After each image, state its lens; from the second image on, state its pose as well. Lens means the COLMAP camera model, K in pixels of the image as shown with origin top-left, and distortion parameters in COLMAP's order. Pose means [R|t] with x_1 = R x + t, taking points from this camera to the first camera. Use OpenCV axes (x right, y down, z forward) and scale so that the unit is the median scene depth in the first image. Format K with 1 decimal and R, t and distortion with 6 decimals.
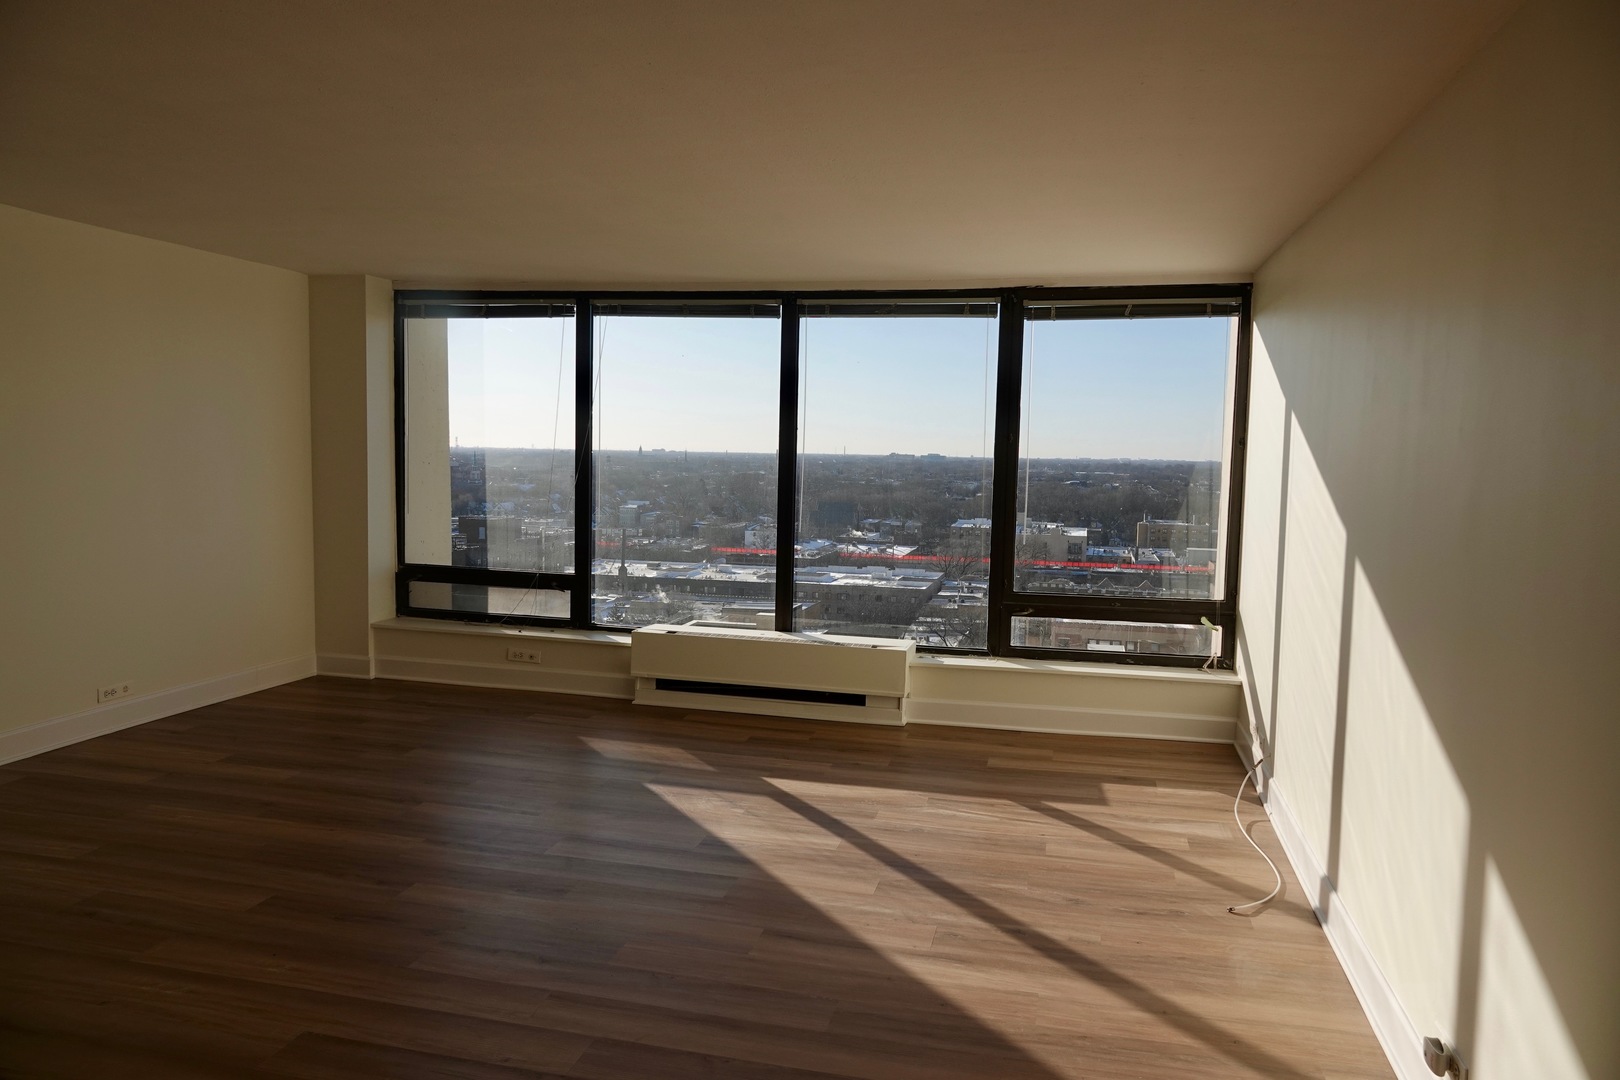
lens RADIAL K [[1122.5, 0, 831.8], [0, 1122.5, 540.3], [0, 0, 1]] dist [-0.001243, 0.000800]
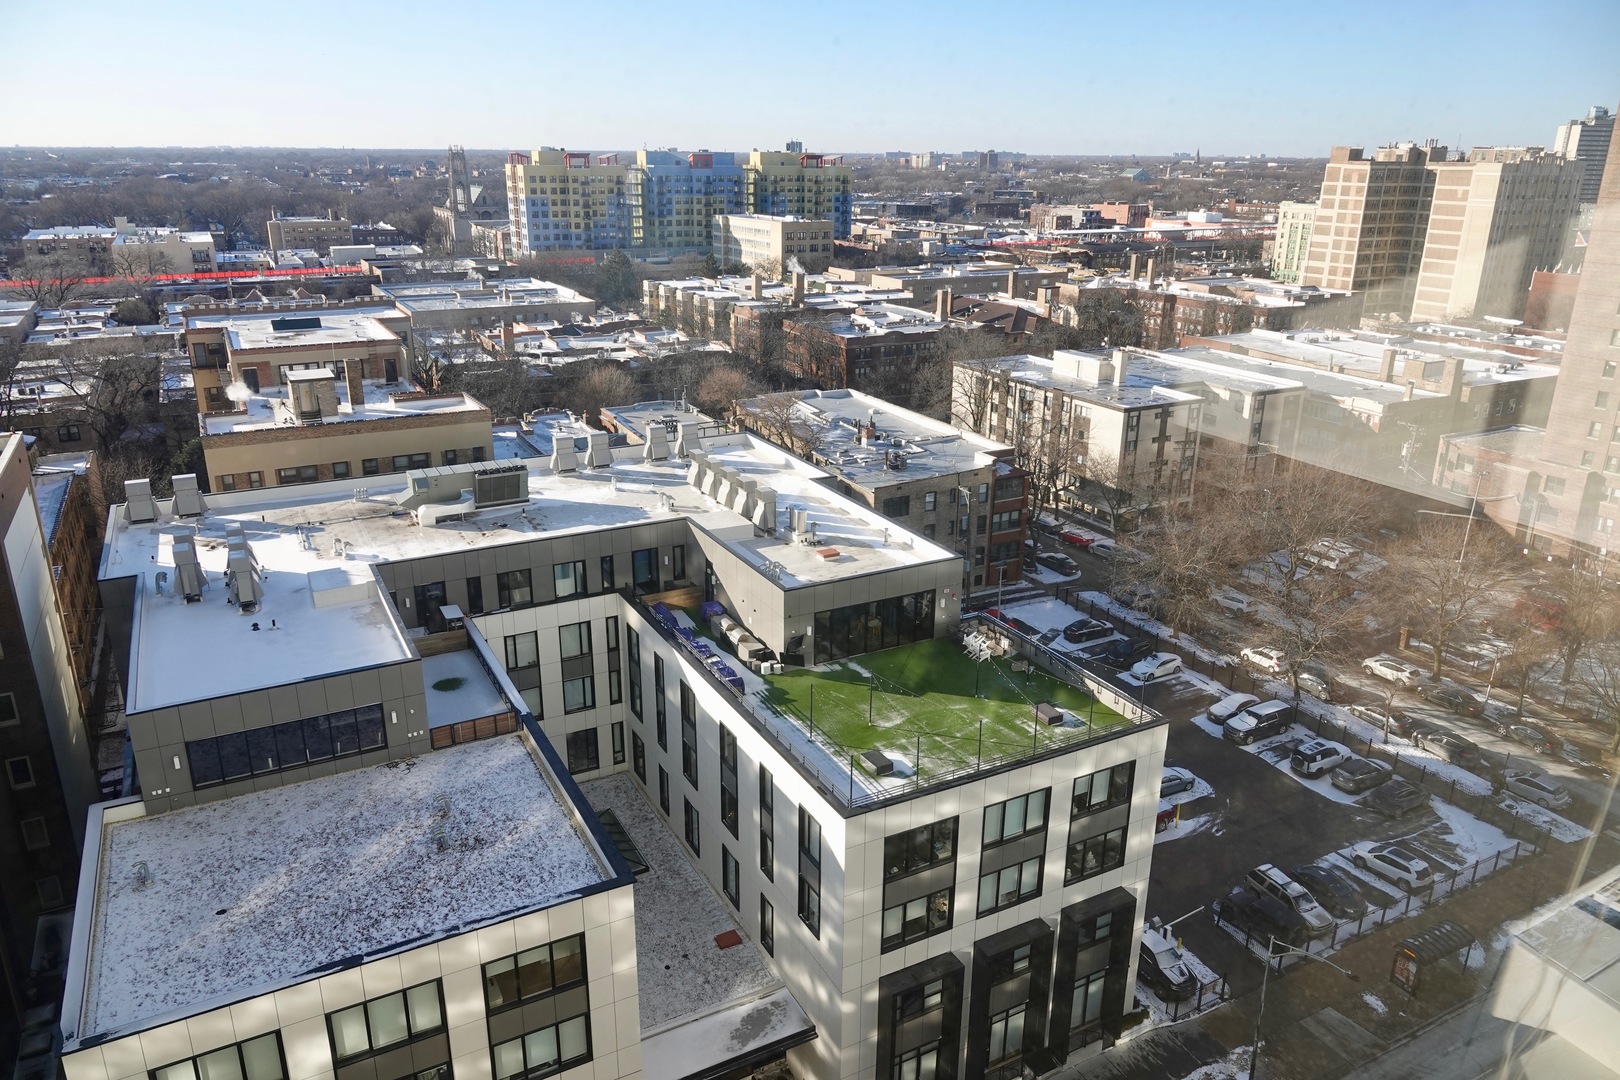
lens RADIAL K [[1122.5, 0, 812.2], [0, 1122.5, 525.0], [0, 0, 1]] dist [-0.001243, 0.000800]
pose [[0.748224, -0.223204, 0.624773, -0.371514], [0.058577, 0.960256, 0.272906, -0.062776], [-0.660855, -0.167598, 0.731561, 0.779079]]
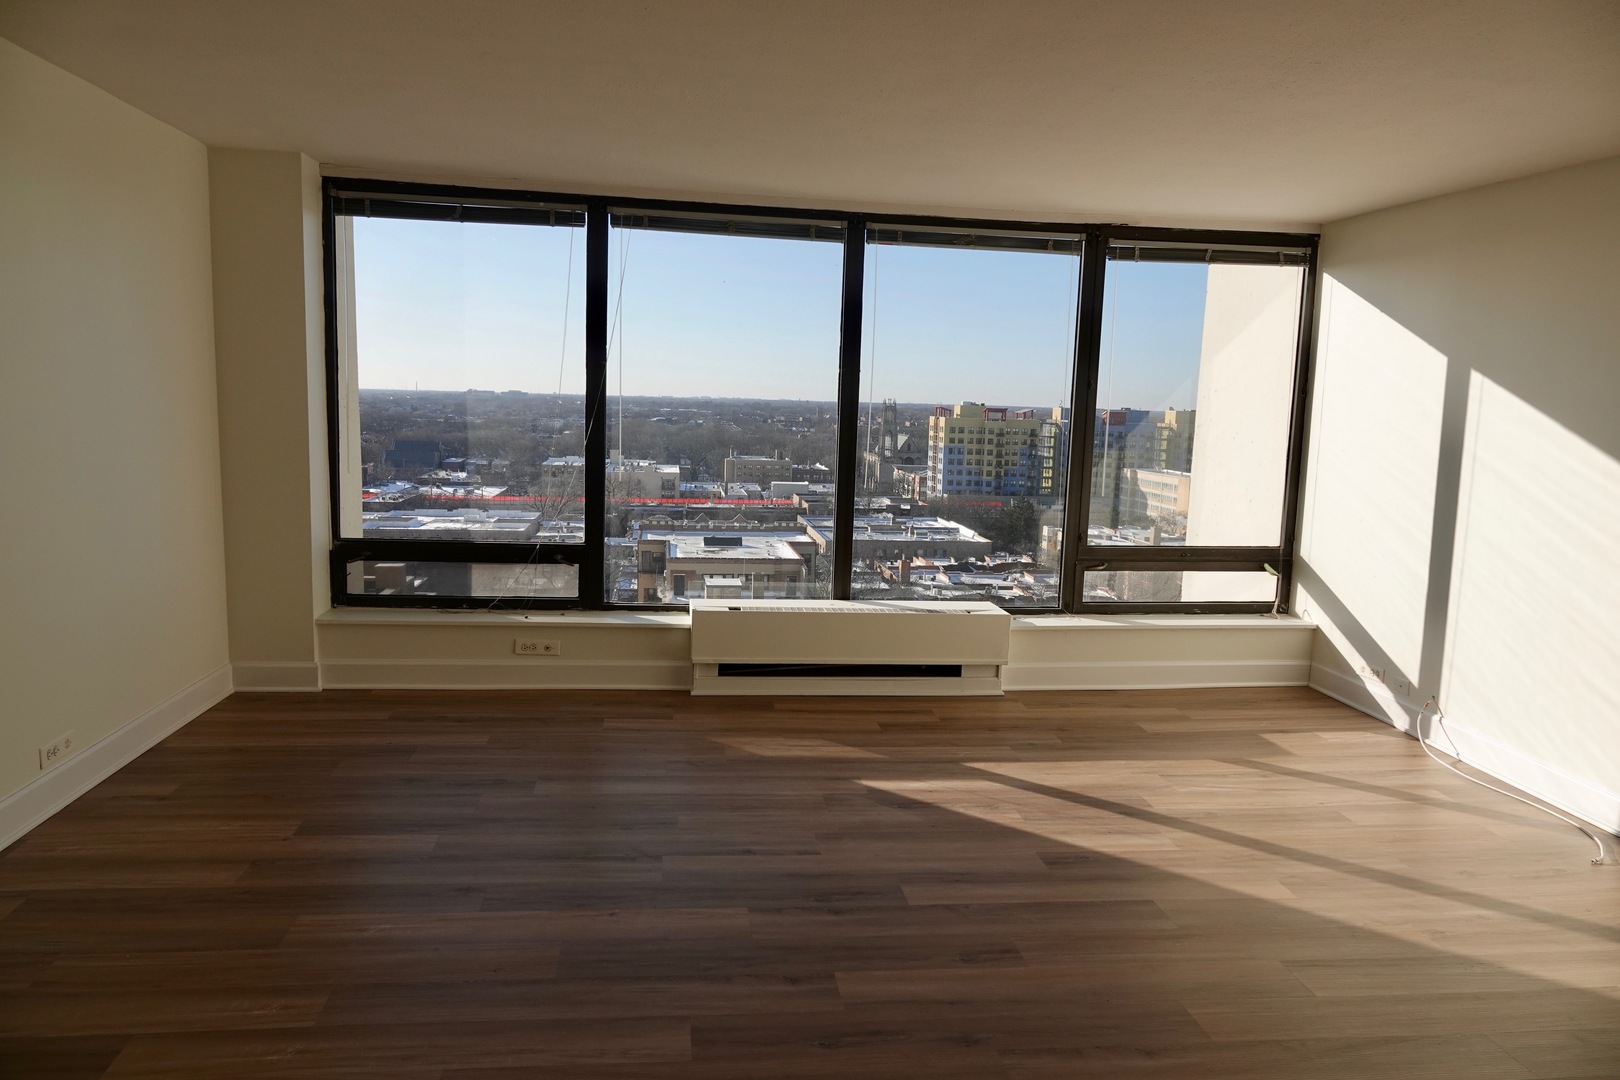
lens RADIAL K [[1122.5, 0, 818.7], [0, 1122.5, 532.6], [0, 0, 1]] dist [-0.001243, 0.000800]
pose [[0.935003, -0.035805, 0.352827, -0.362071], [0.018300, 0.998436, 0.052826, -0.018615], [-0.354167, -0.042936, 0.934196, 0.173272]]
